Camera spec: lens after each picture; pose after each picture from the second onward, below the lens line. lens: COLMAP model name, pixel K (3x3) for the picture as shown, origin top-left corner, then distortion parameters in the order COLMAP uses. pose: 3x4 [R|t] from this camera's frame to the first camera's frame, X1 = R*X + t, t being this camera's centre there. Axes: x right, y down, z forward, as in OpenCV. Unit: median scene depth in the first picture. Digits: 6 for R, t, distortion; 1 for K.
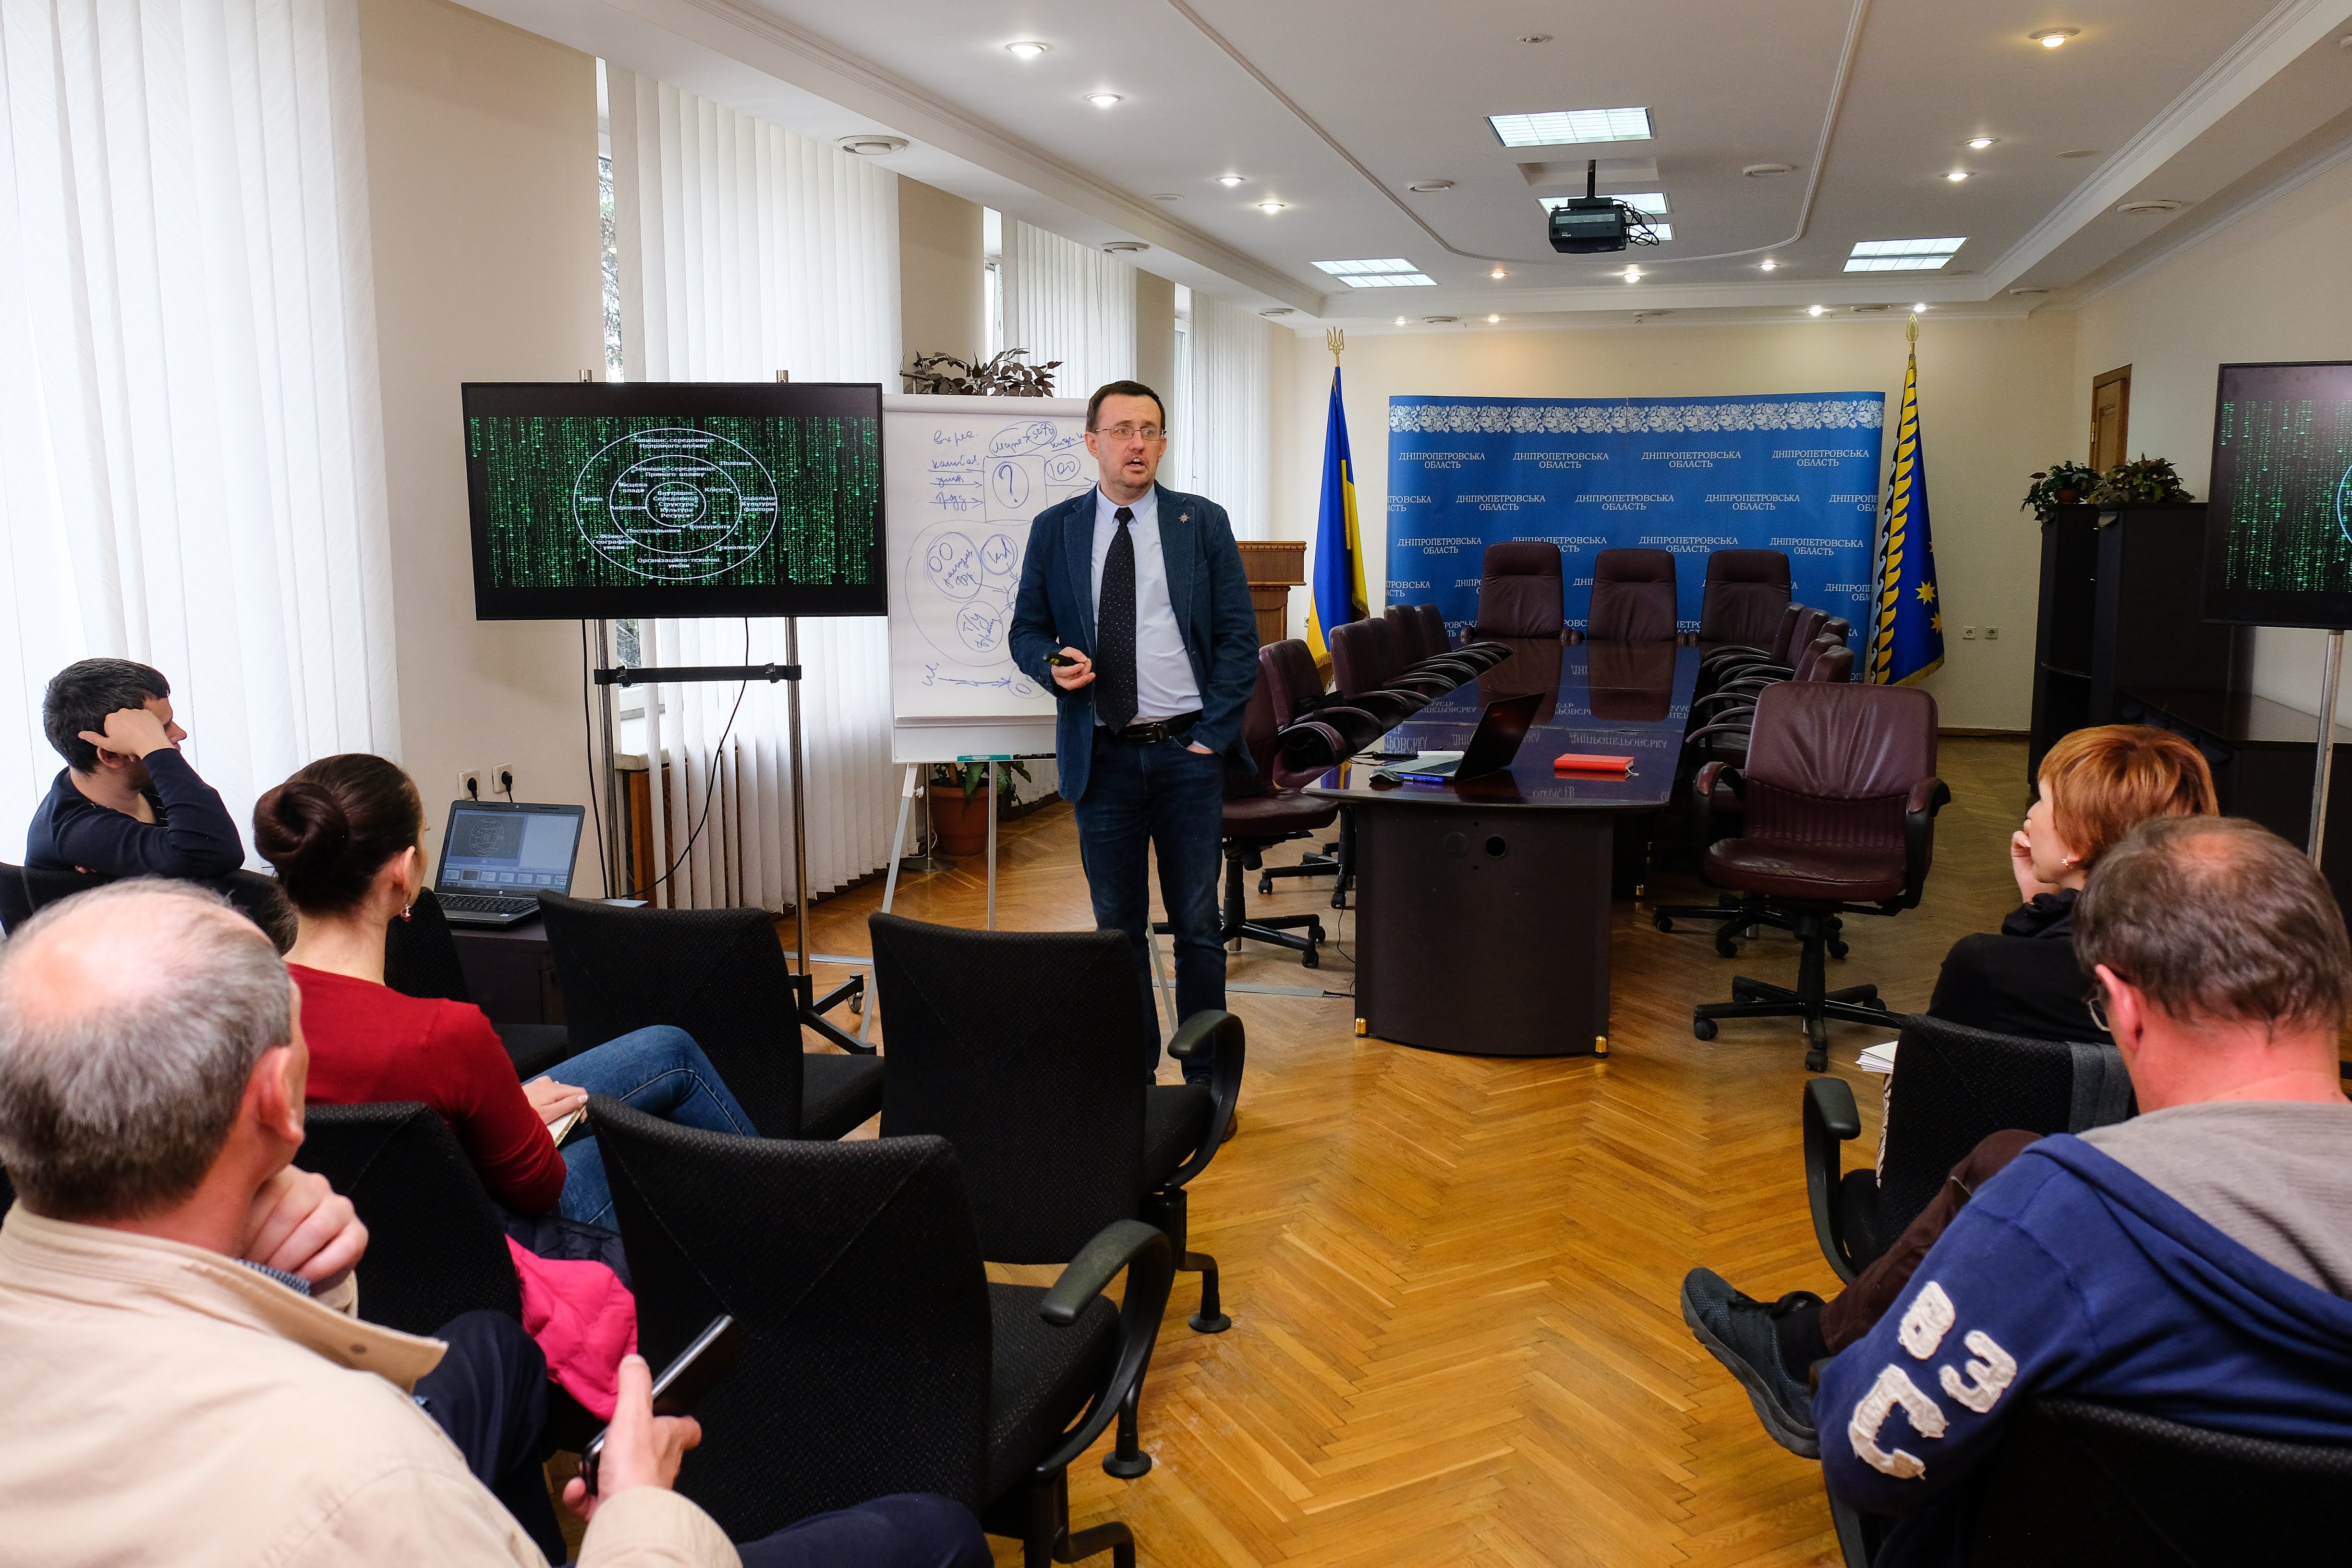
lens RADIAL K [[1810.7, 0, 1170.3], [0, 1810.7, 781.3], [0, 0, 1]] dist [-0.051733, 0.026227]
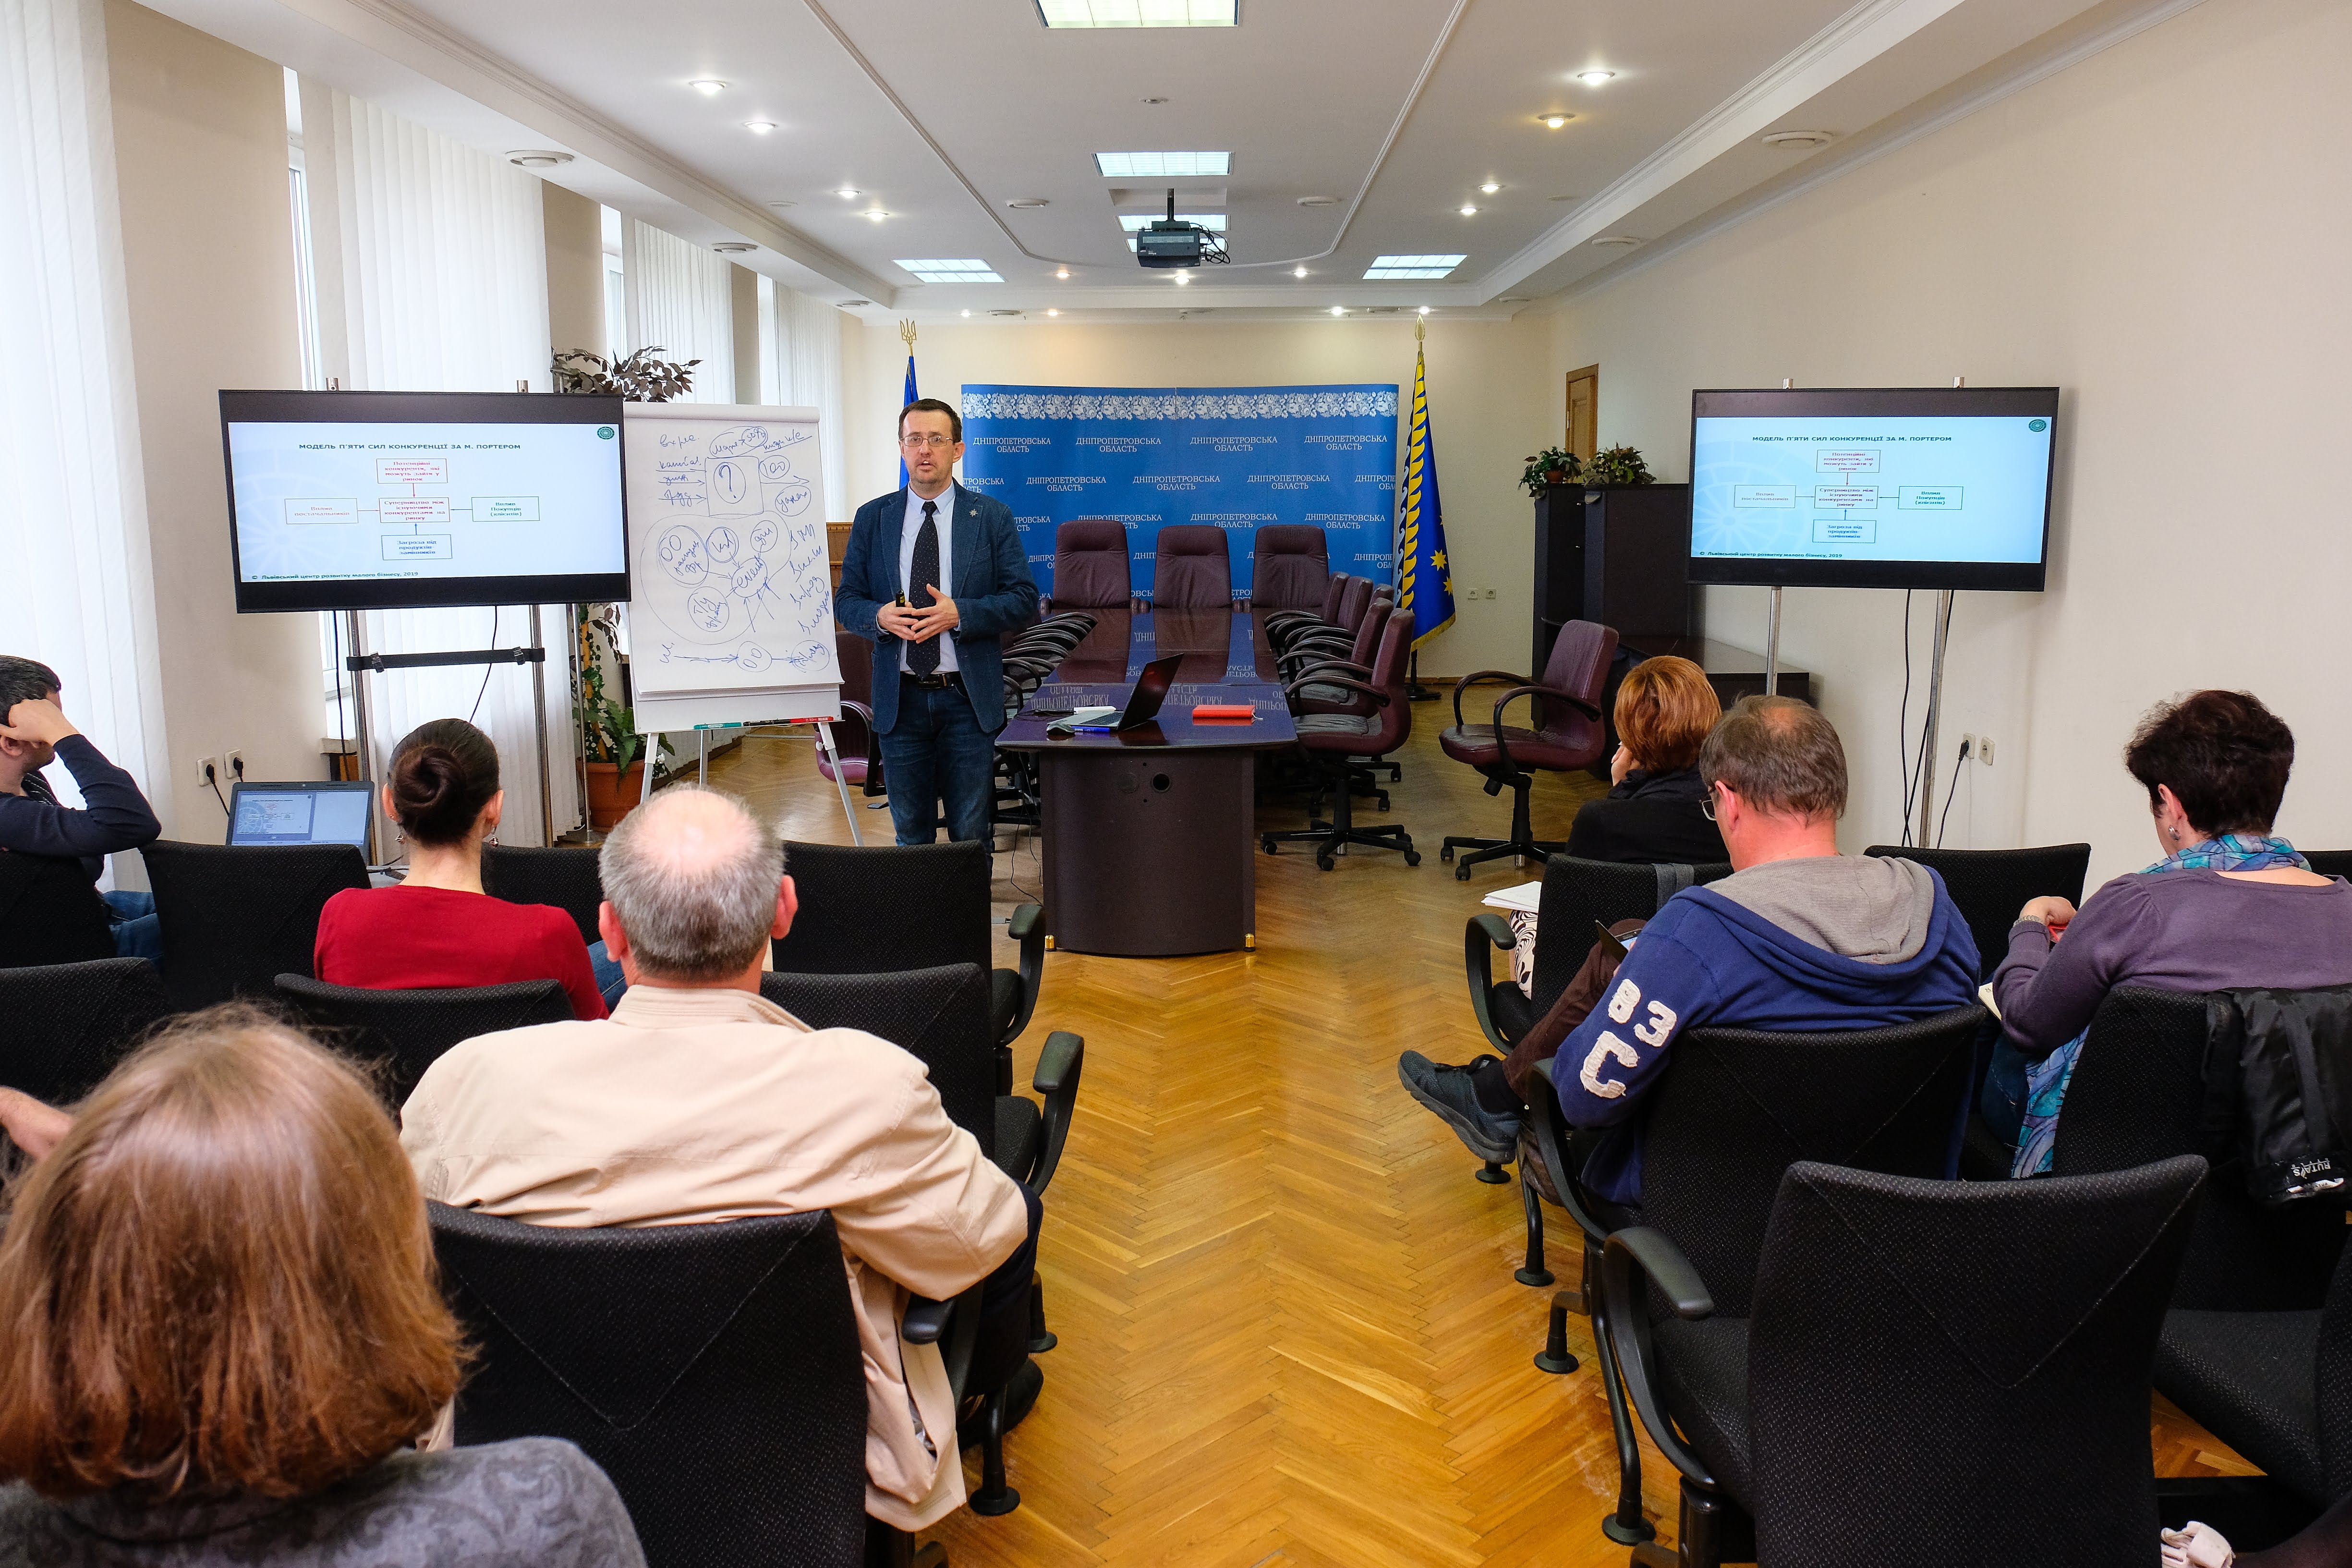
lens RADIAL K [[1810.7, 0, 1178.7], [0, 1810.7, 786.4], [0, 0, 1]] dist [-0.051733, 0.026227]
pose [[0.961892, -0.048370, 0.269119, -0.122818], [0.043528, 0.998765, 0.023937, 0.010034], [-0.269944, -0.011311, 0.962810, -0.151437]]
